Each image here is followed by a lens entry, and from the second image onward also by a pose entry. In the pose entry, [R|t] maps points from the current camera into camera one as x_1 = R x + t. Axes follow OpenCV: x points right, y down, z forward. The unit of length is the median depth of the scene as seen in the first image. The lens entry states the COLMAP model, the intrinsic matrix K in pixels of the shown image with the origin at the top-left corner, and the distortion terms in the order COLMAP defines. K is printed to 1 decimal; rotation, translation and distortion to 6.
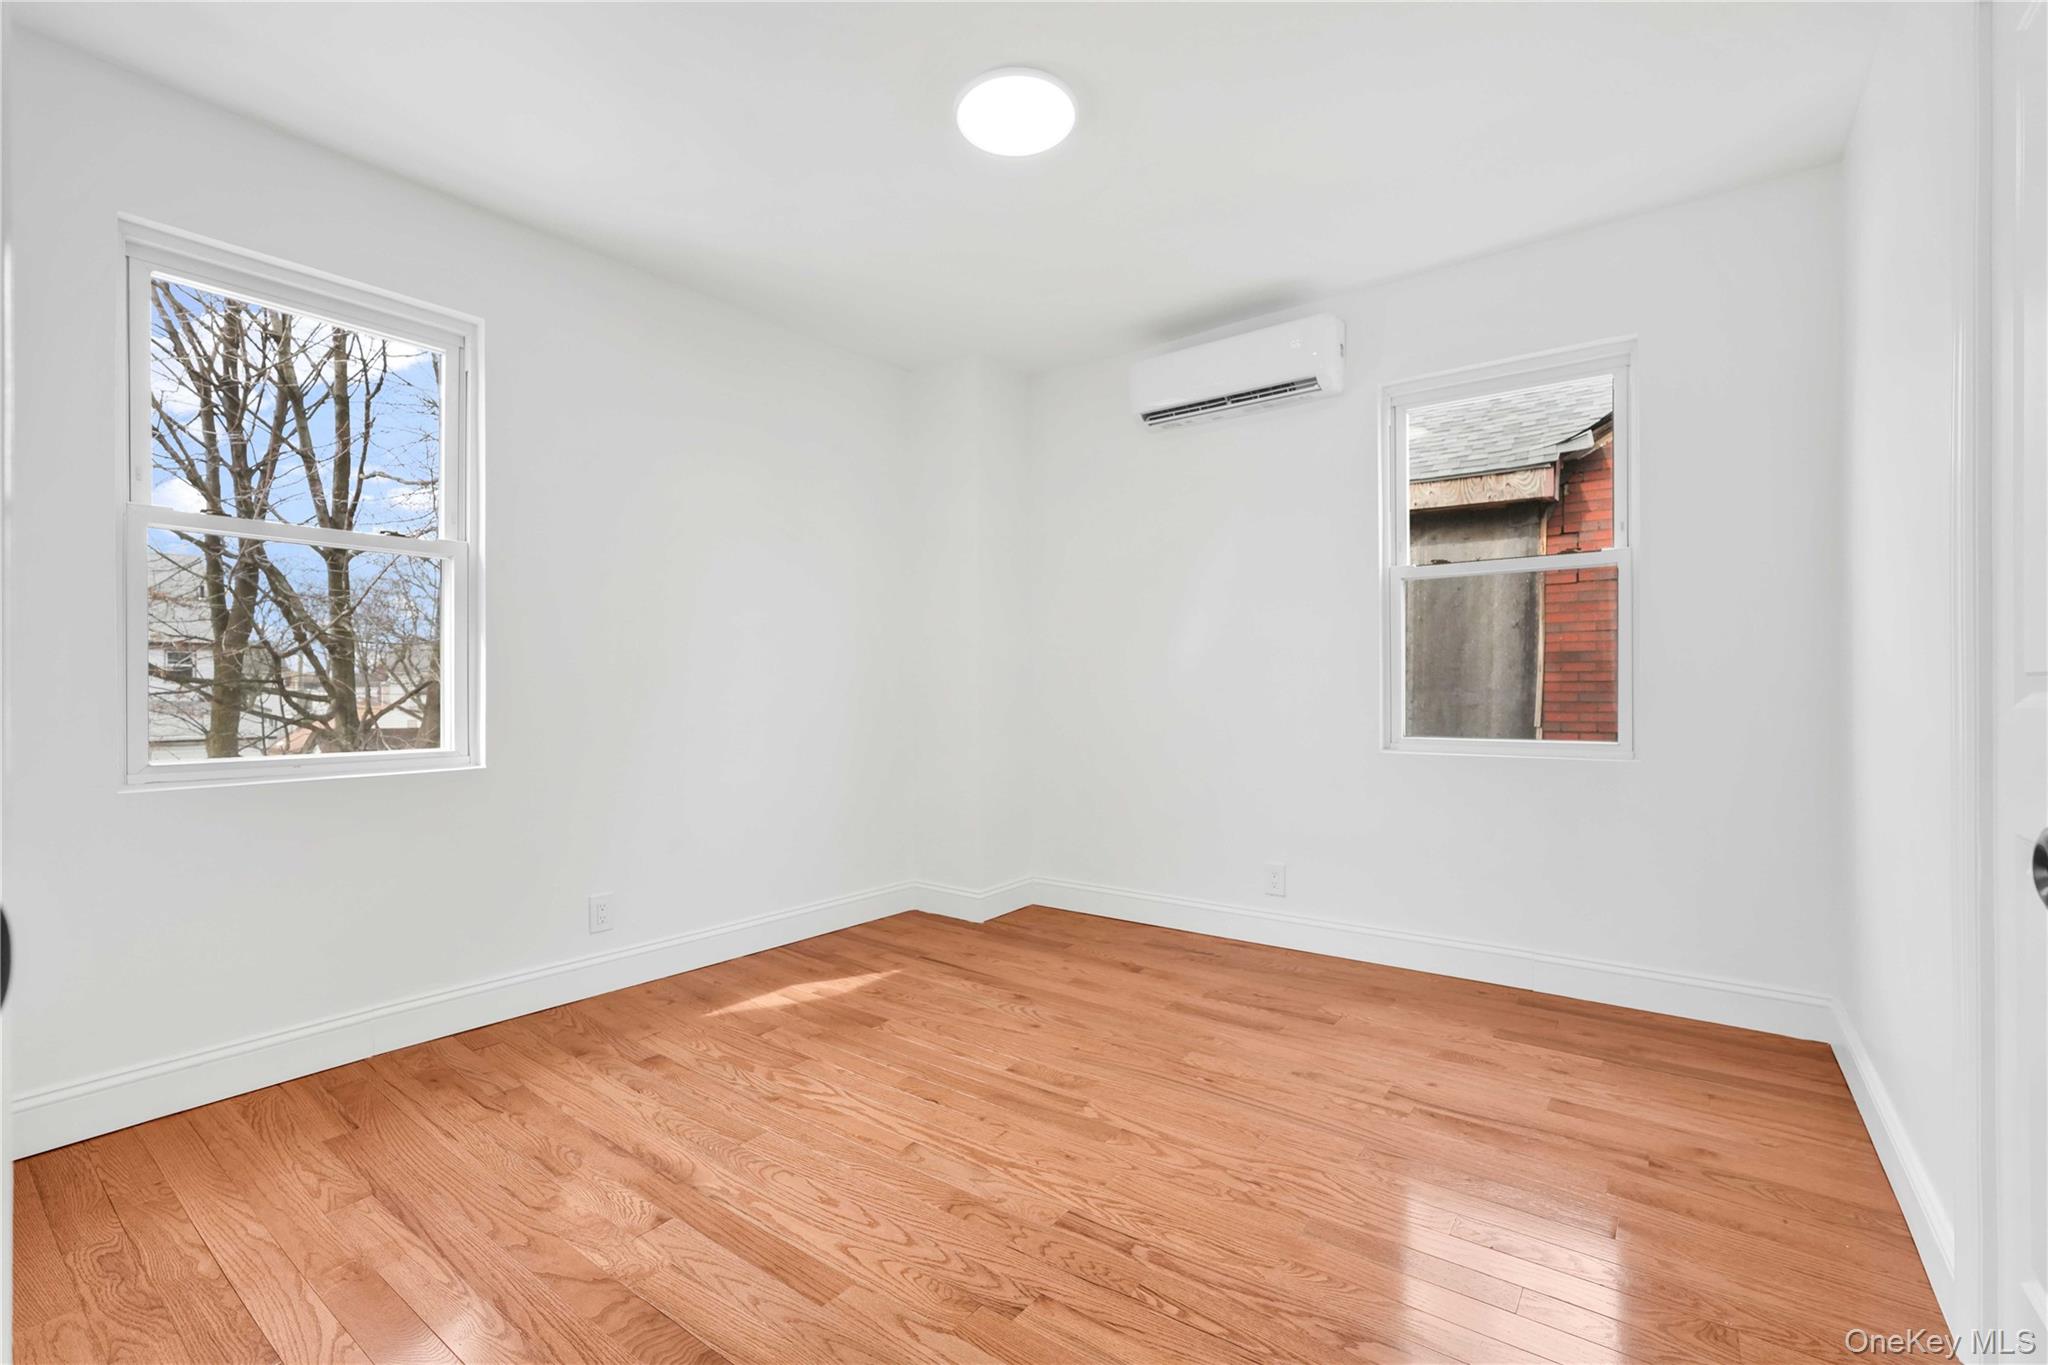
lens RADIAL K [[890.7, 0, 1024.7], [0, 890.7, 693.0], [0, 0, 1]] dist [0.008647, -0.001453]
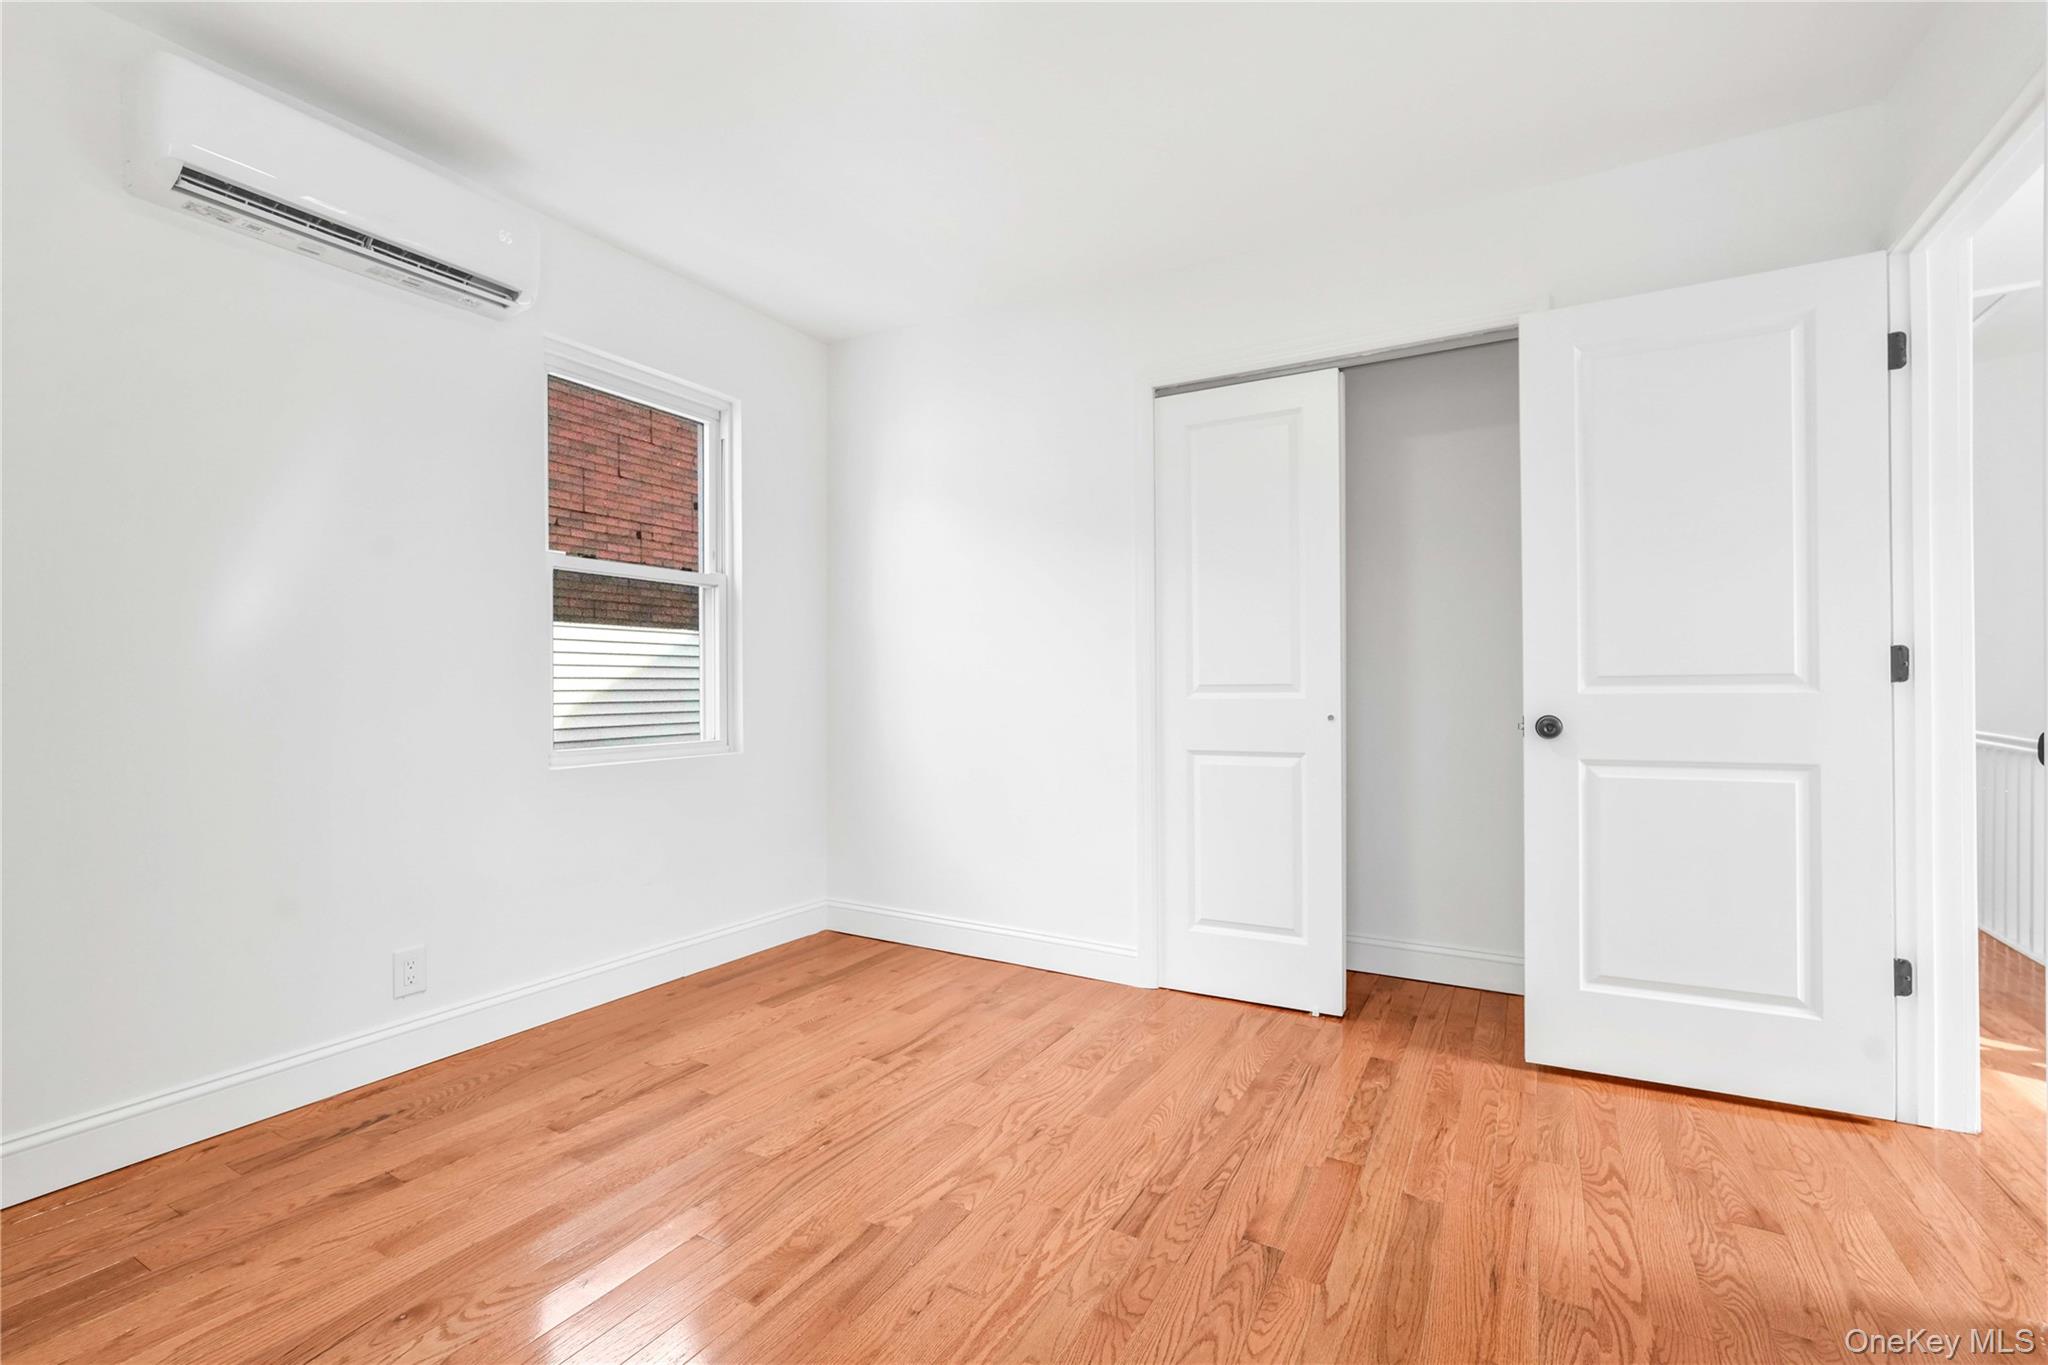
lens RADIAL K [[890.7, 0, 1026.3], [0, 890.7, 685.5], [0, 0, 1]] dist [0.008647, -0.001453]
pose [[-0.121384, 0.010686, 0.992548, -0.667333], [0.000204, 0.999942, -0.010741, -0.005992], [-0.992606, -0.001101, -0.121379, 0.877894]]
